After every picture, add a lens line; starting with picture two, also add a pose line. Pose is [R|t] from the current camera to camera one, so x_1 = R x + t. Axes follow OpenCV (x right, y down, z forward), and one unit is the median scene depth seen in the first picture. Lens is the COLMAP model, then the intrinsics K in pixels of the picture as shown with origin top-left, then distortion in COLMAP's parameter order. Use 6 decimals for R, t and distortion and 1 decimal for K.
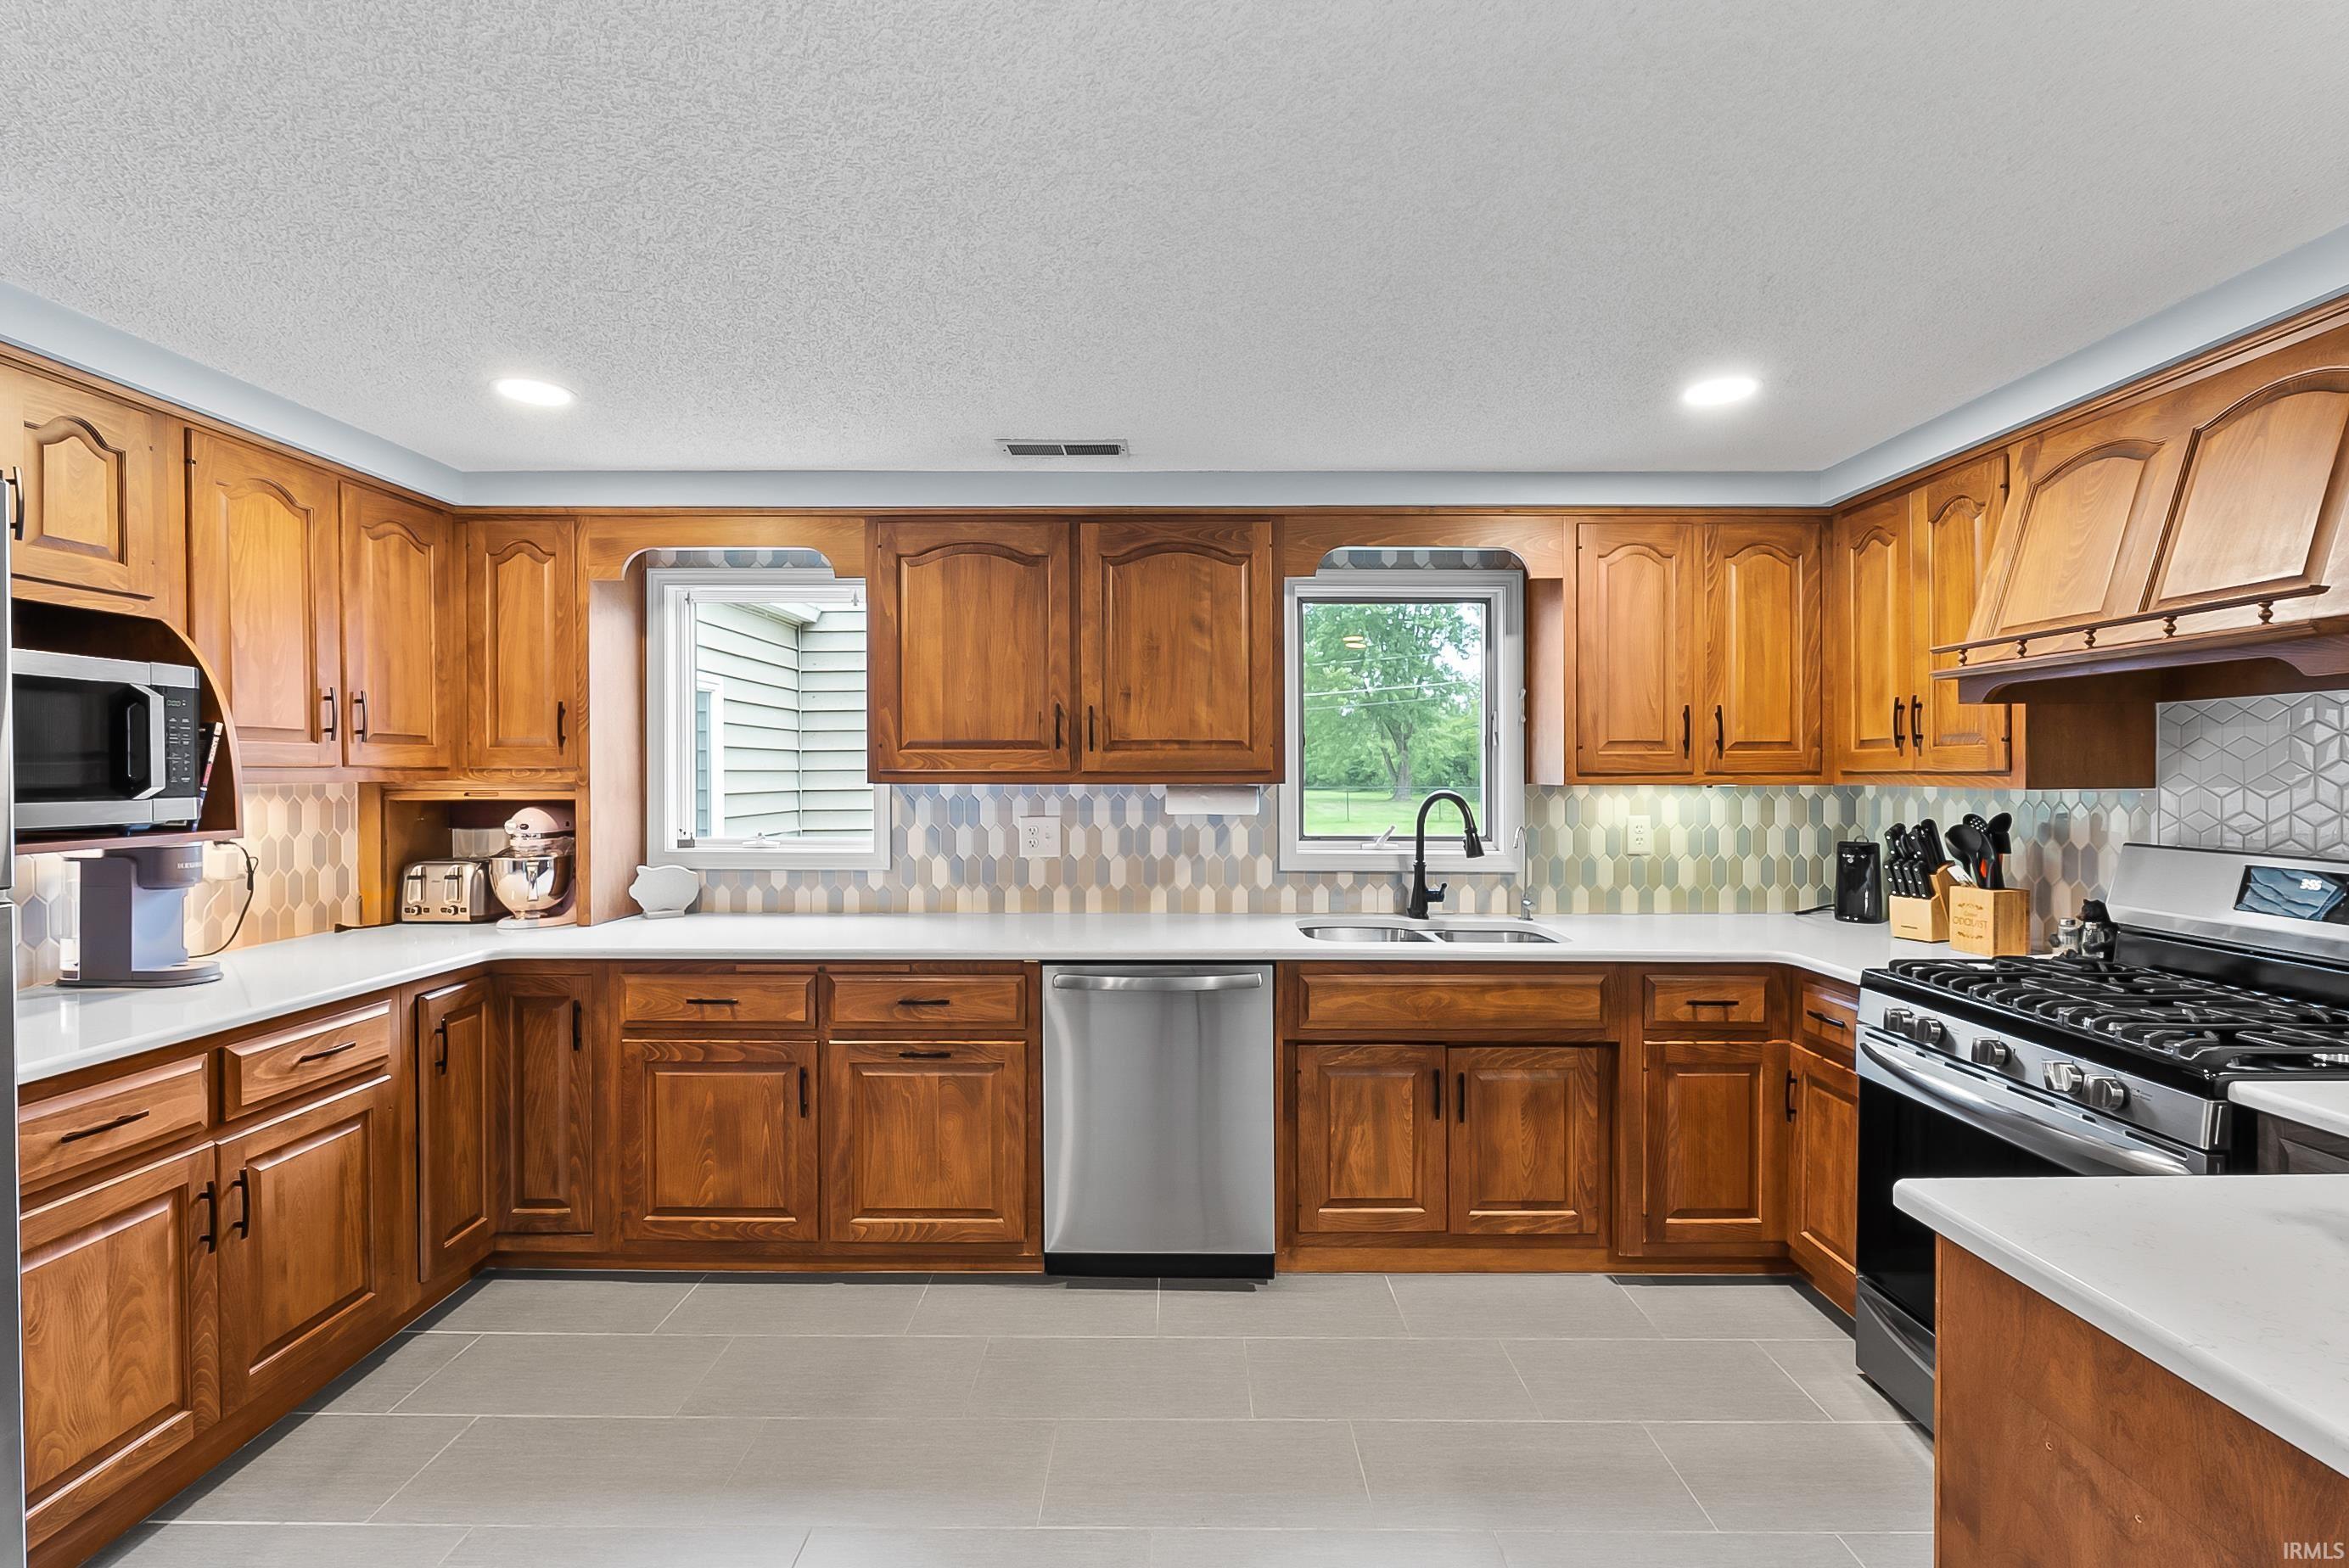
lens RADIAL K [[999.4, 0, 1176.5], [0, 999.4, 779.9], [0, 0, 1]] dist [-0.002093, -0.000155]
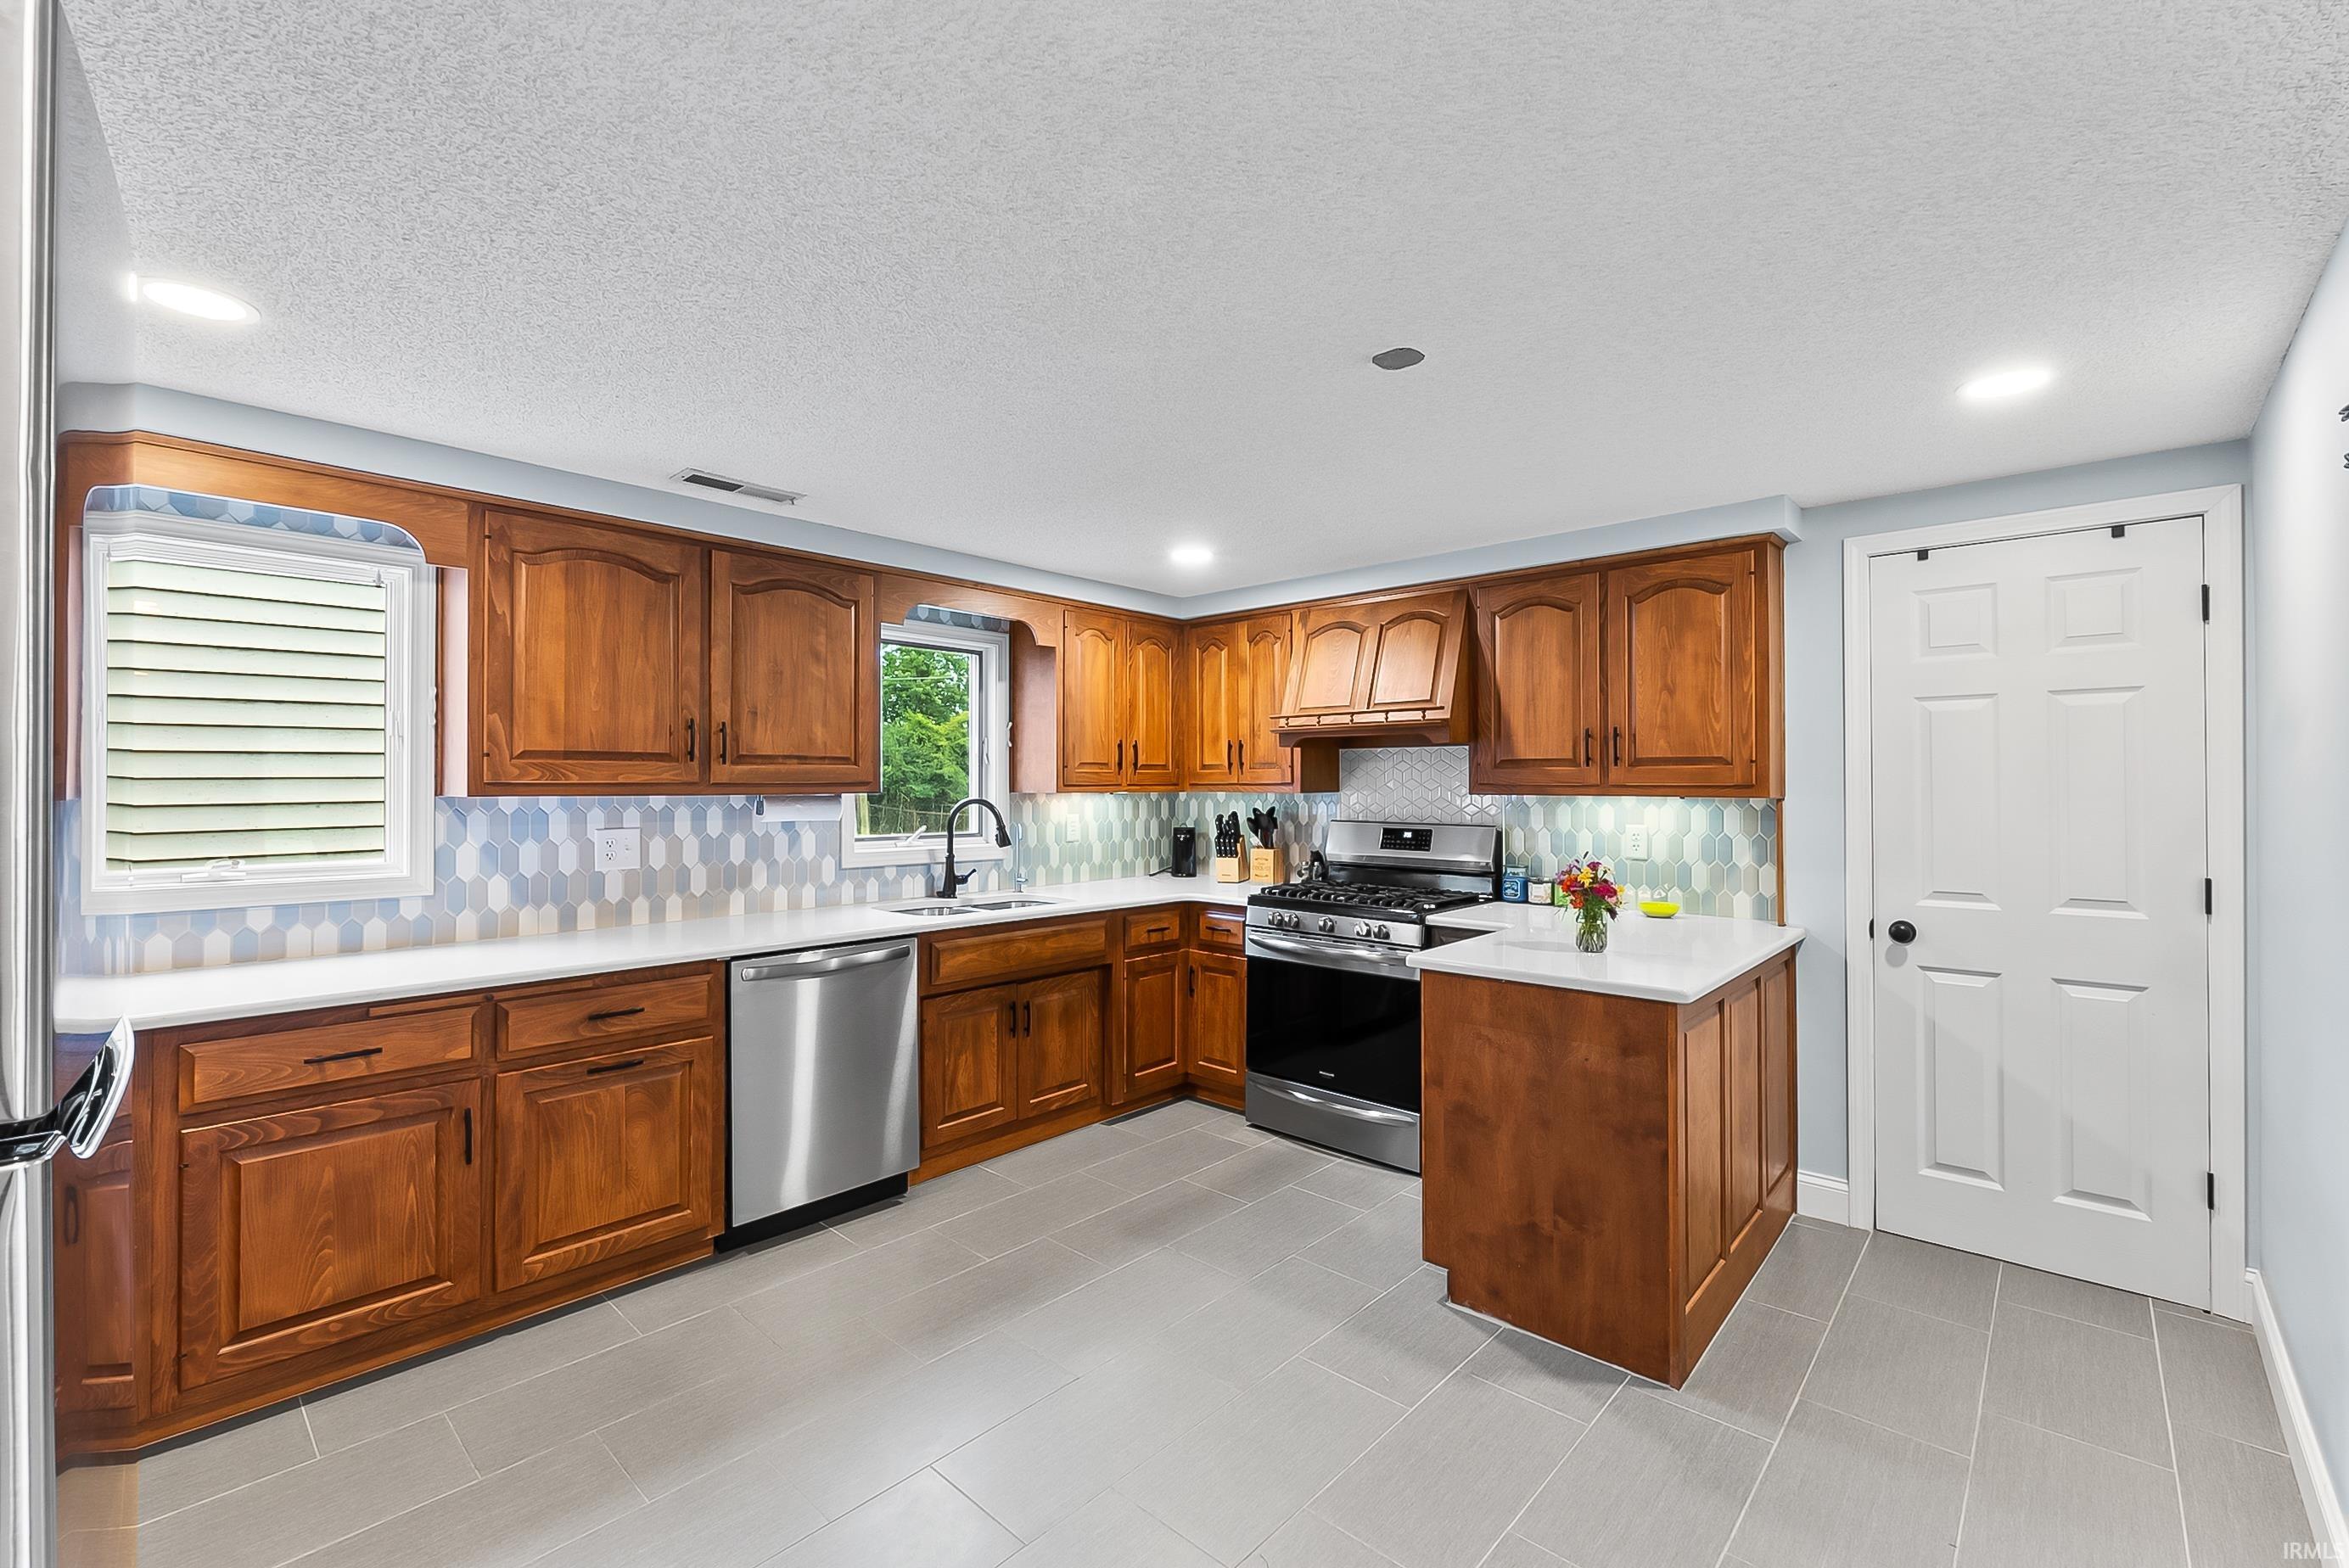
lens RADIAL K [[988.9, 0, 1174.5], [0, 988.9, 784.0], [0, 0, 1]] dist [-0.000260, 0.000036]
pose [[0.677082, 0.000399, 0.735908, -0.581092], [0.004610, 0.999978, -0.004783, -0.000179], [-0.735893, 0.006631, 0.677065, -0.079449]]
